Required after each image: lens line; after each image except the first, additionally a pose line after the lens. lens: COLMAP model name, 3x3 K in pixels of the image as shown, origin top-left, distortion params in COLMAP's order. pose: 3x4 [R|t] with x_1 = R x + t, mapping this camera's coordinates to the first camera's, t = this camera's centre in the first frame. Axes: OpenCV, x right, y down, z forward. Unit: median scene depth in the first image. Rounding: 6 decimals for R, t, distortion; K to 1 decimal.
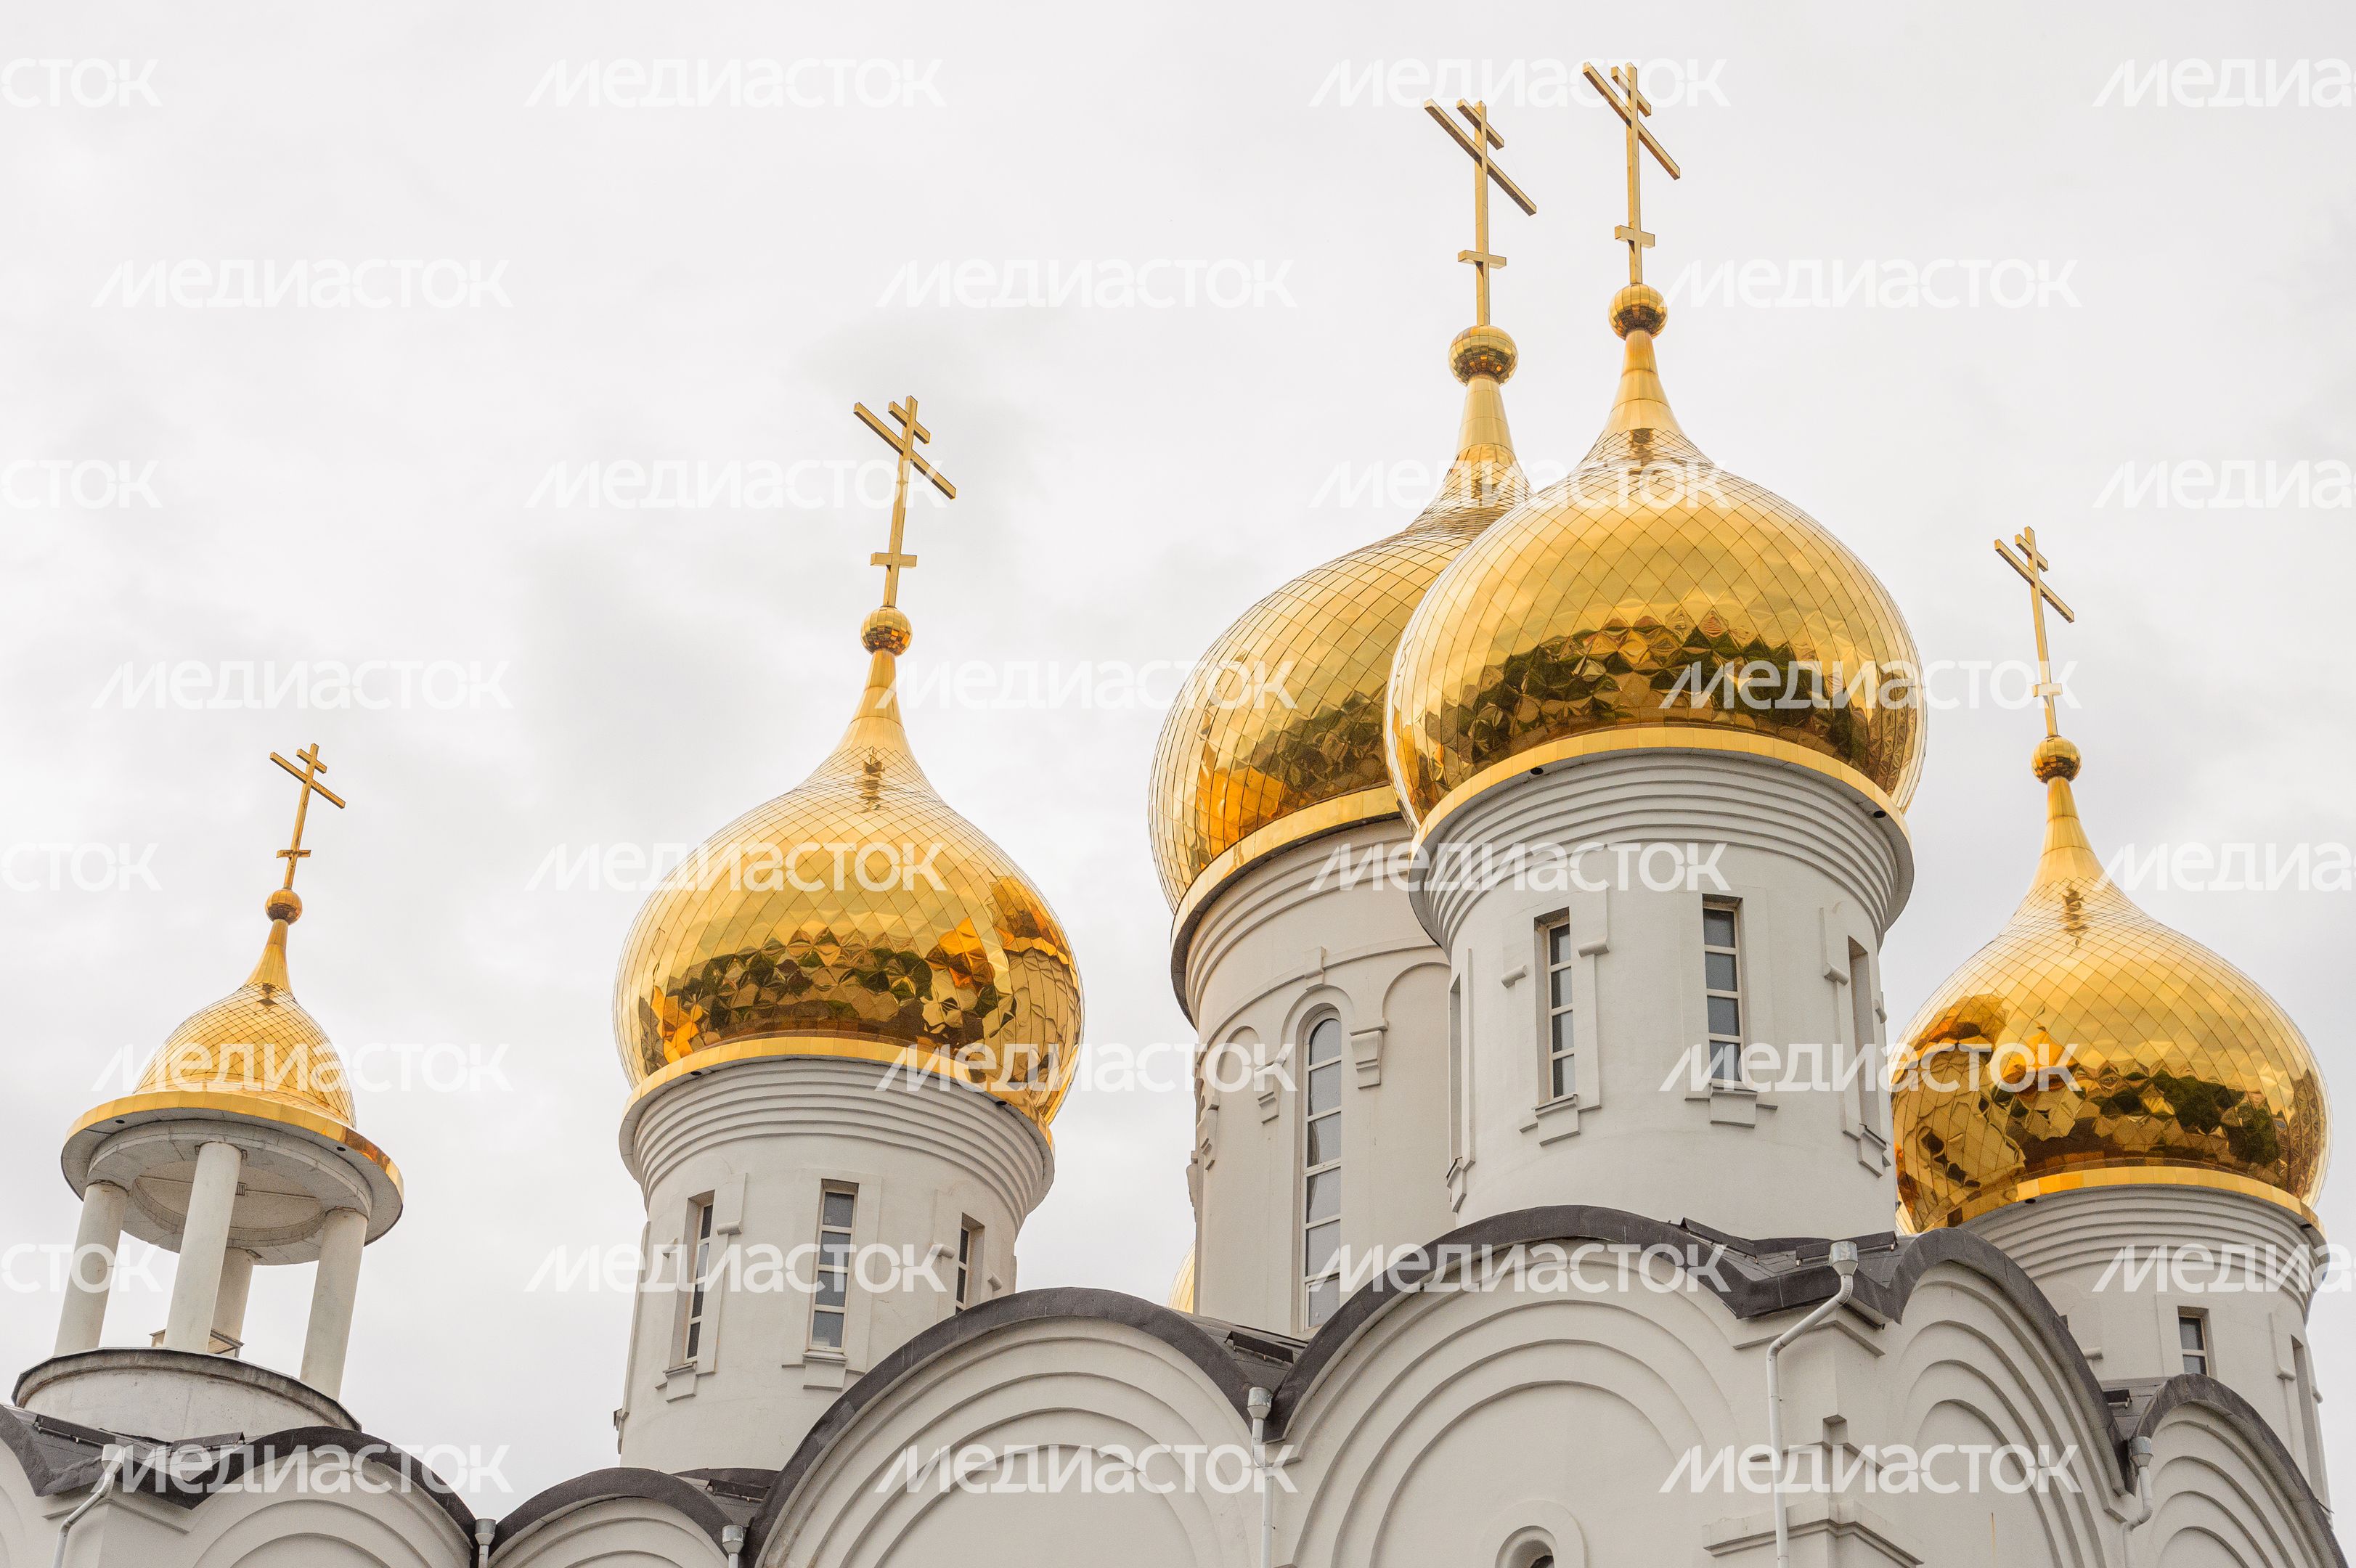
lens RADIAL K [[3730.9, 0, 1161.1], [0, 3730.9, 800.8], [0, 0, 1]] dist [-0.089490, 0.000000]
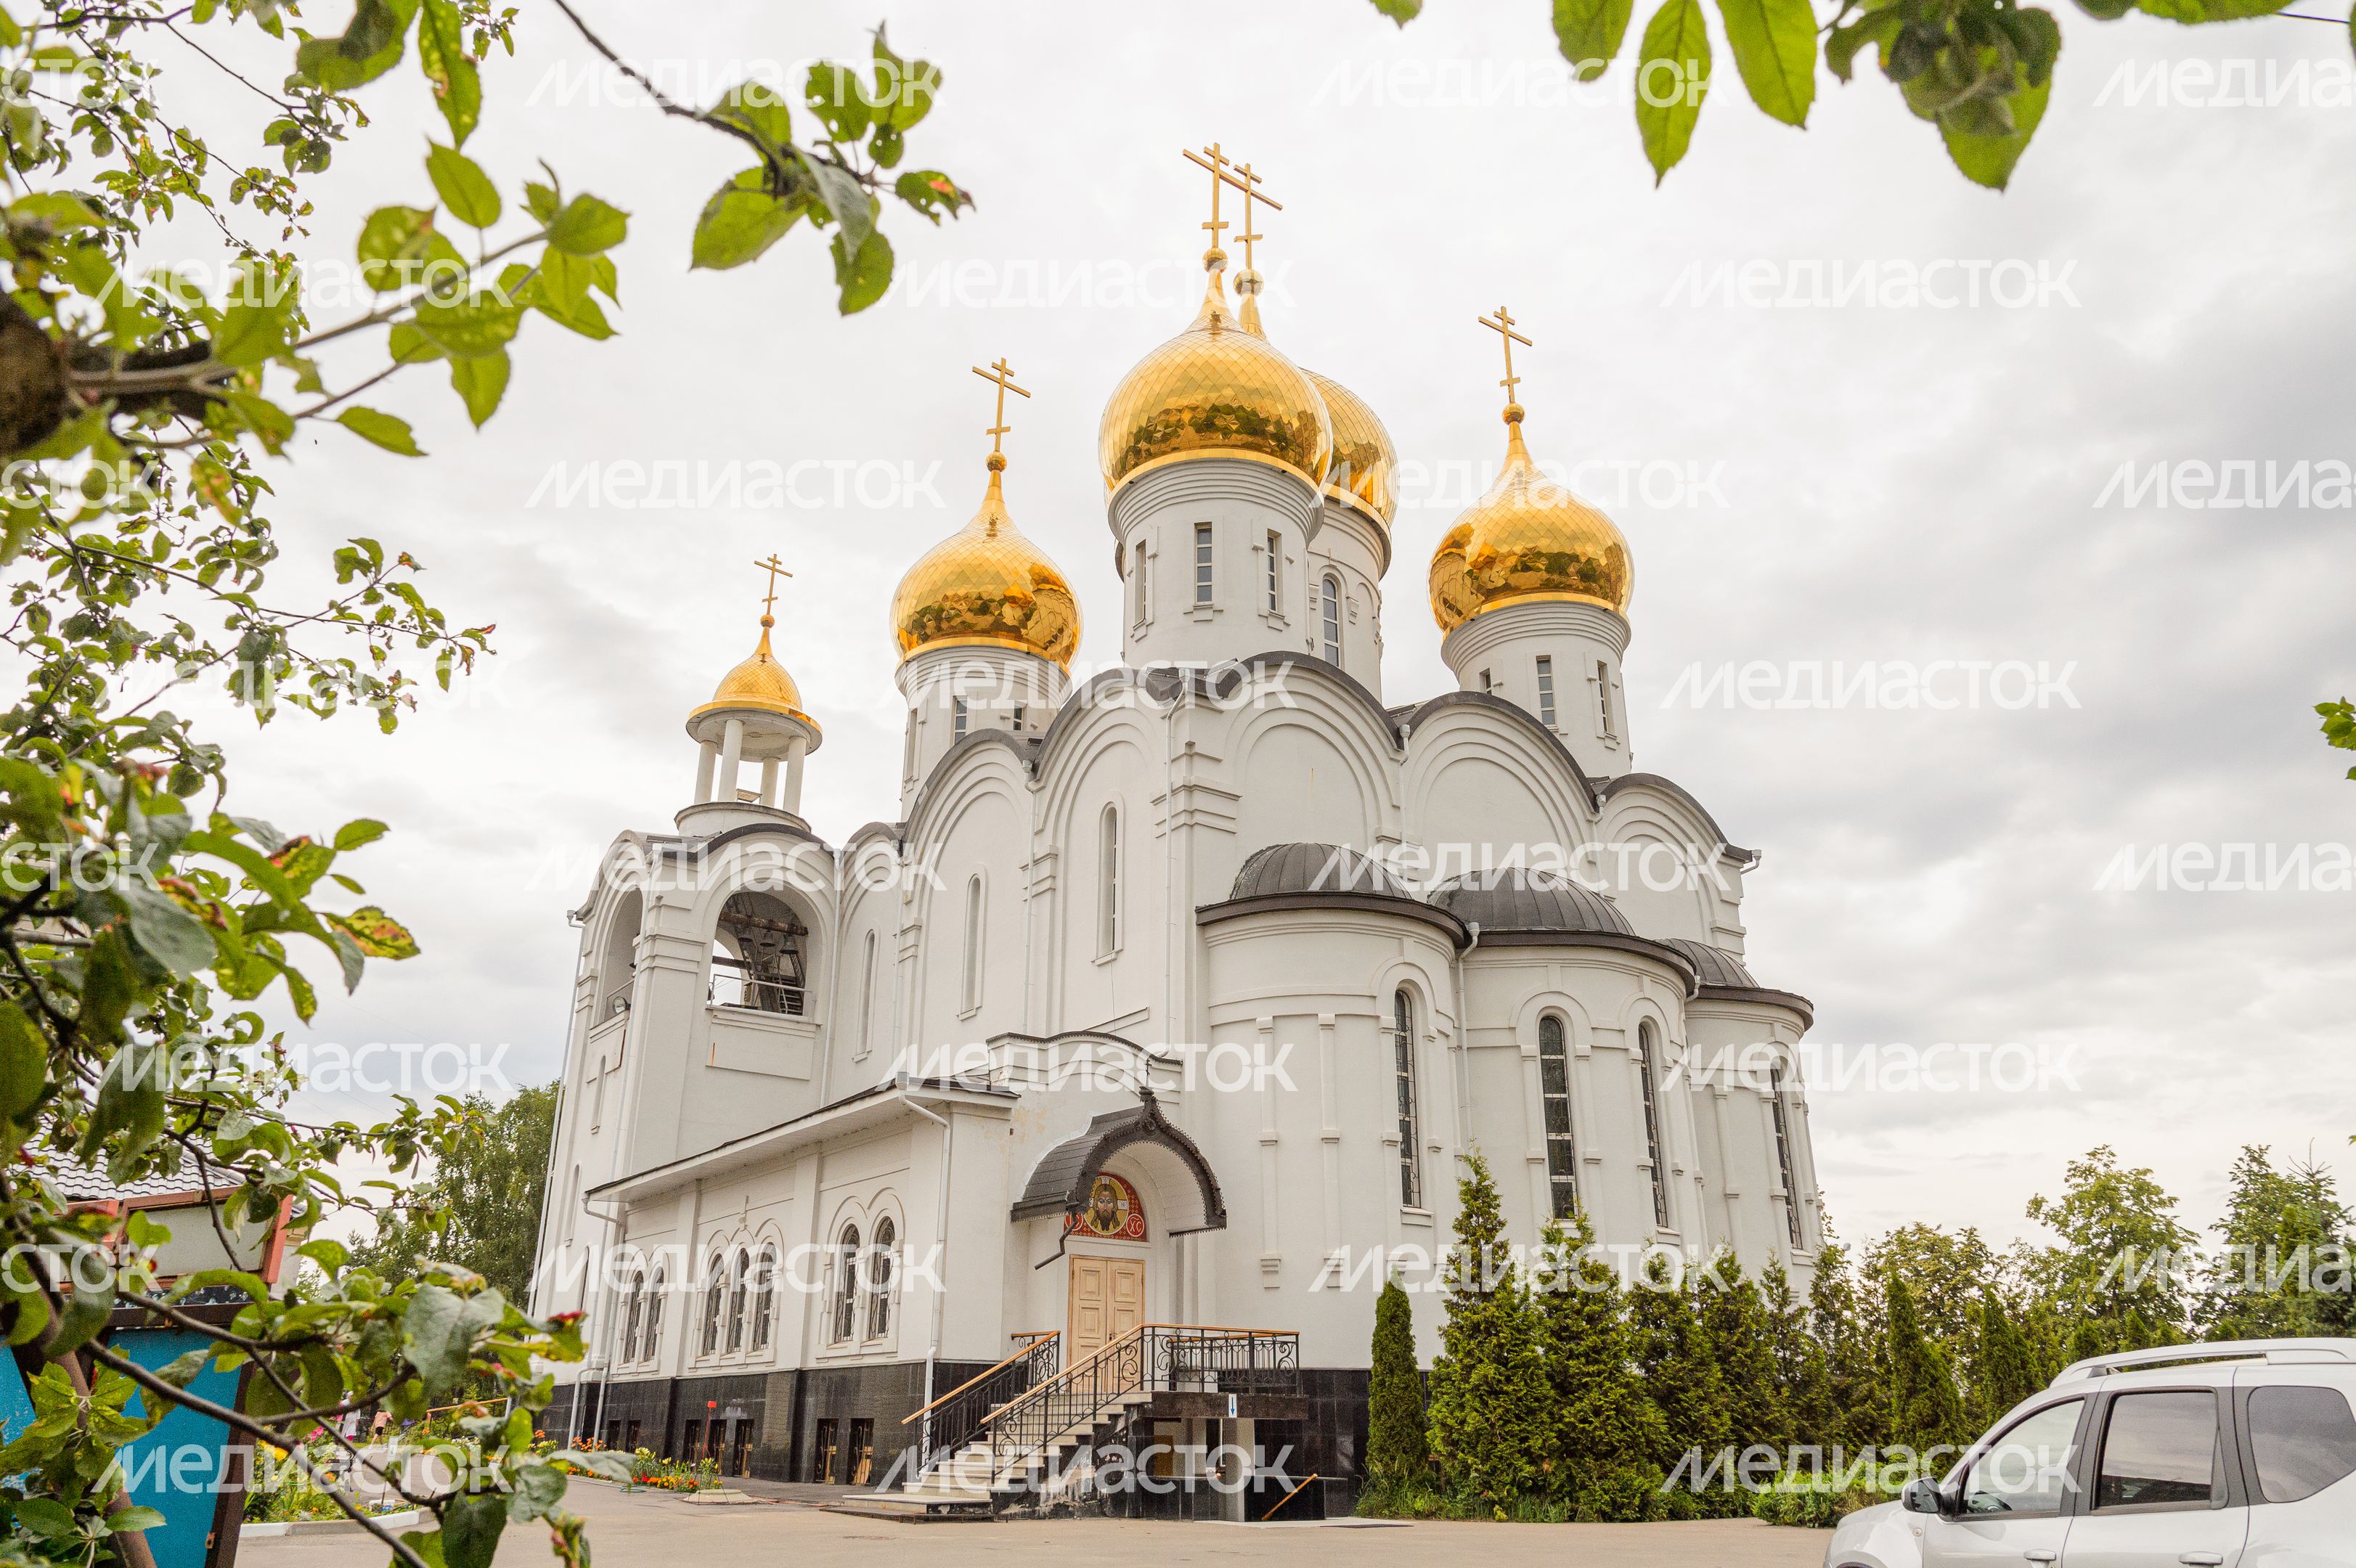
lens RADIAL K [[1584.9, 0, 1170.7], [0, 1584.9, 804.1], [0, 0, 1]] dist [0.005118, -0.006341]
pose [[0.953833, -0.139234, -0.266114, 0.296238], [0.186649, 0.968973, 0.162028, 0.025567], [0.235298, -0.204217, 0.950226, 0.014626]]
